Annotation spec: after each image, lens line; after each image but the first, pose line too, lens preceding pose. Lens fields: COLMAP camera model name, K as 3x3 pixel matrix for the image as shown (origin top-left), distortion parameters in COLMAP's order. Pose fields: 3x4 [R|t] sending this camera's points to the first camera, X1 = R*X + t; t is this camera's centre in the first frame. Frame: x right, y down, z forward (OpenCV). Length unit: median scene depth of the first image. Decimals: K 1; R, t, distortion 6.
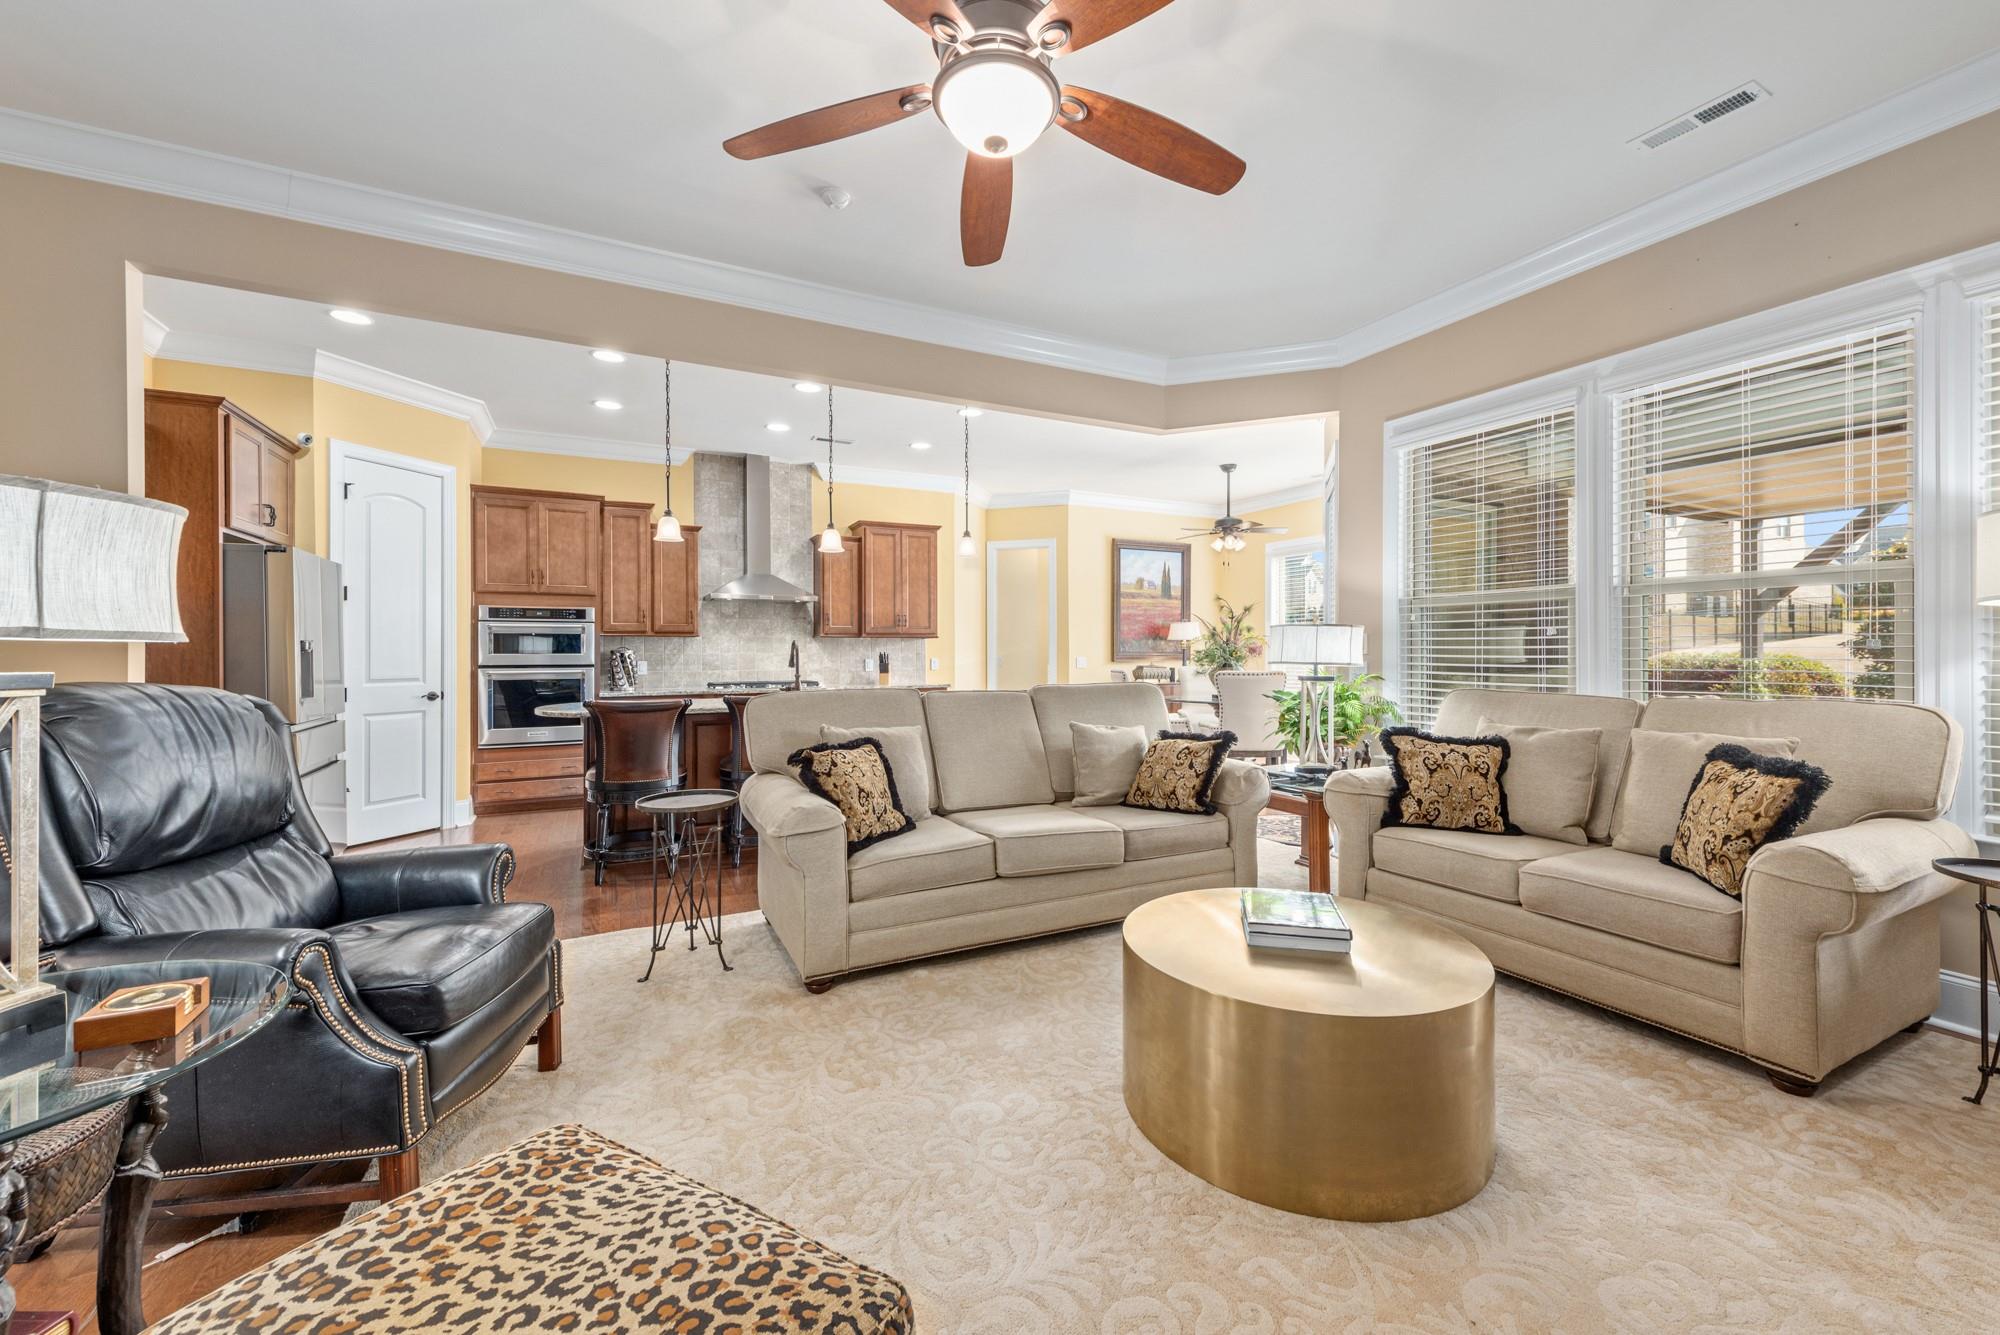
lens RADIAL K [[787.6, 0, 1008.7], [0, 787.6, 658.8], [0, 0, 1]] dist [0.012351, -0.000700]
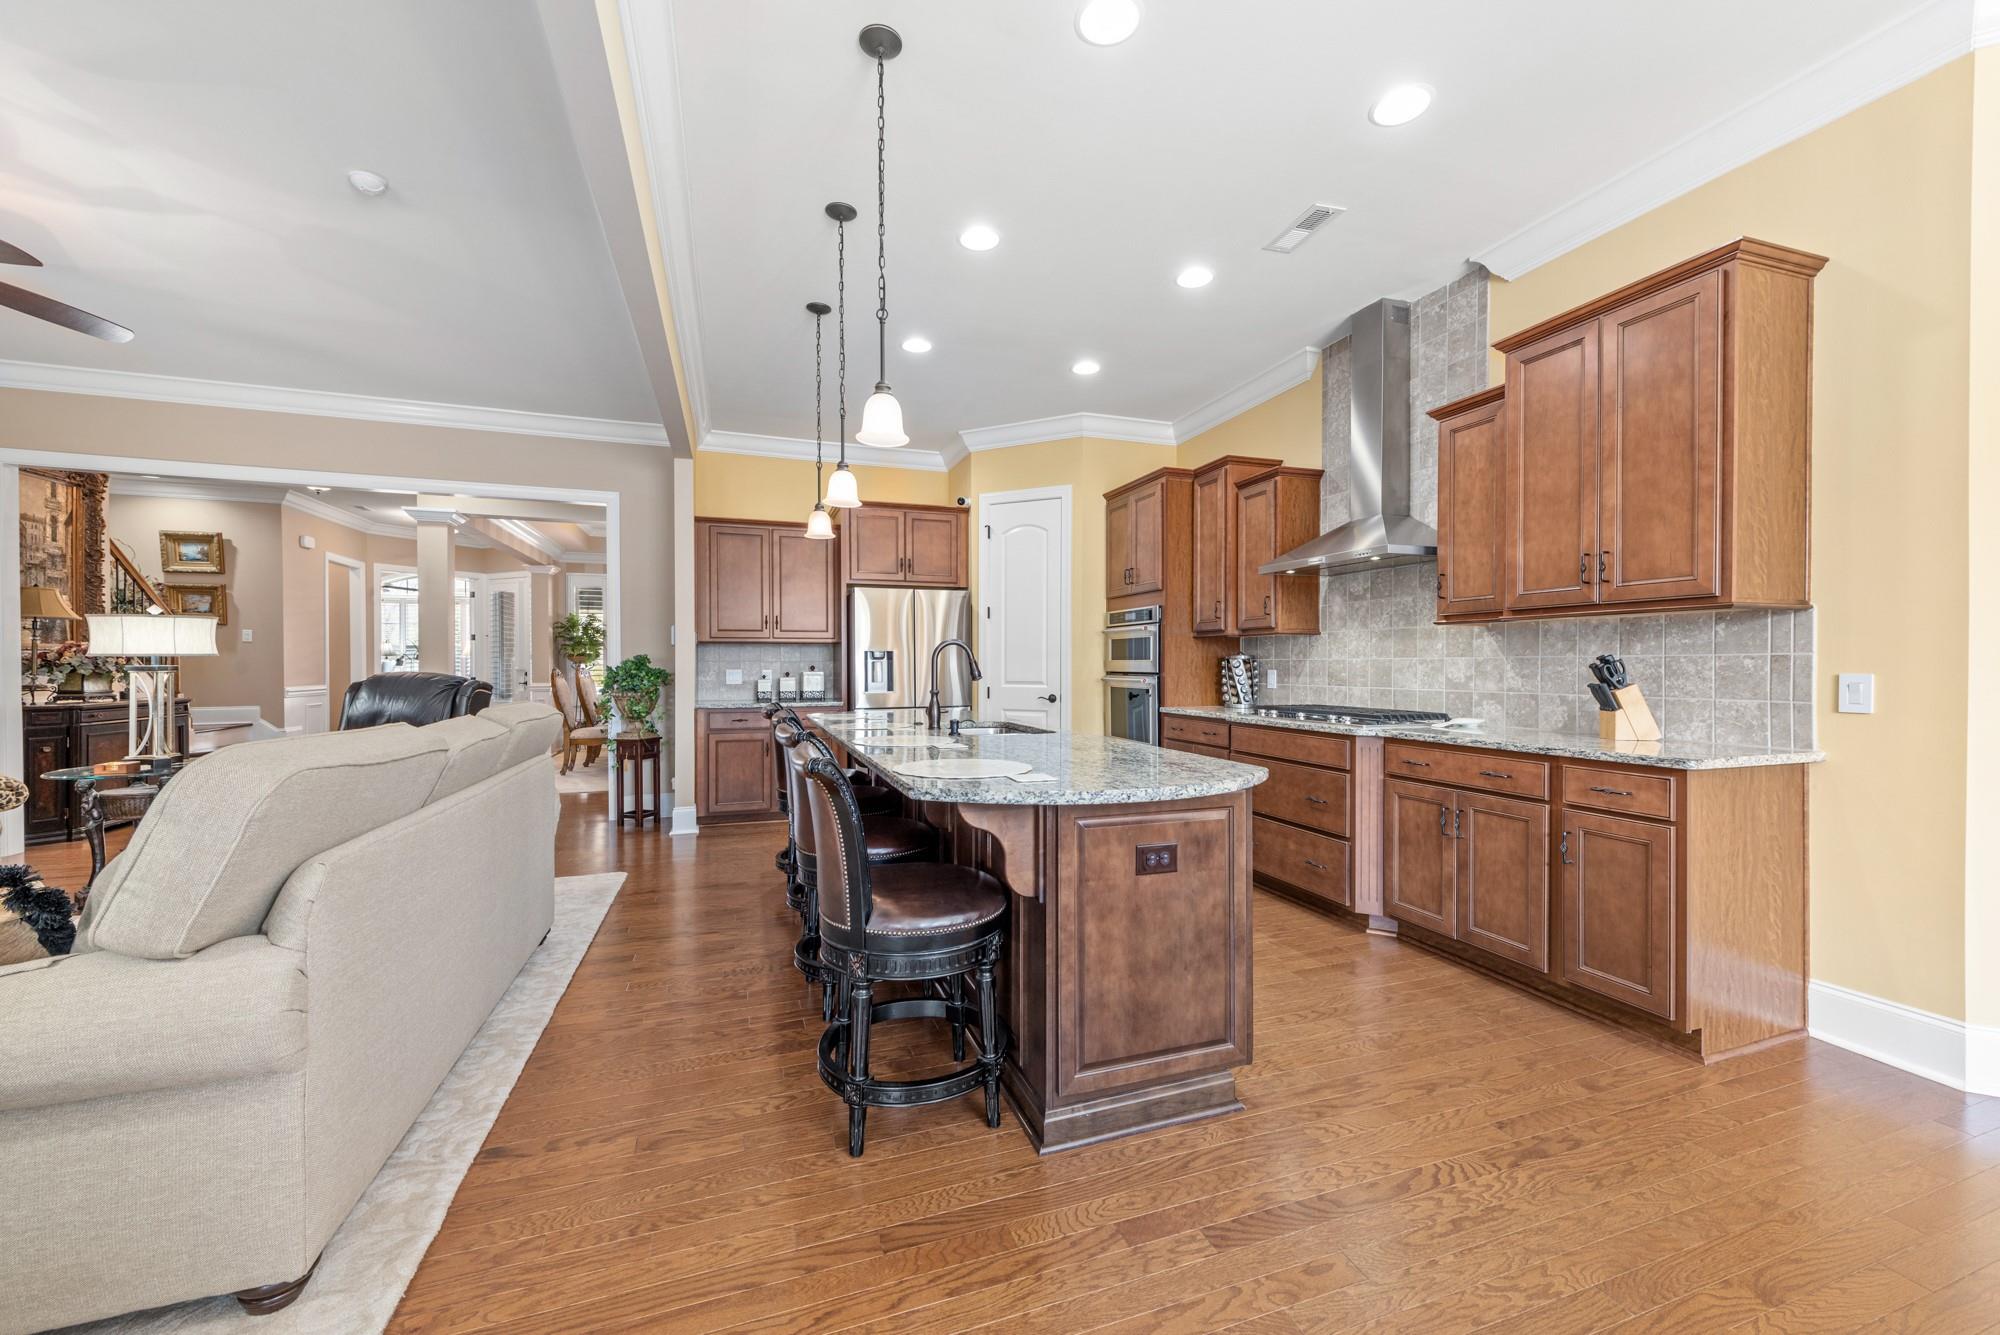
lens RADIAL K [[787.6, 0, 1006.8], [0, 787.6, 665.8], [0, 0, 1]] dist [0.012351, -0.000700]
pose [[-0.135266, 0.007472, -0.990781, 0.298617], [-0.005678, 0.999949, 0.008317, -0.005560], [0.990793, 0.006750, -0.135217, 0.881065]]
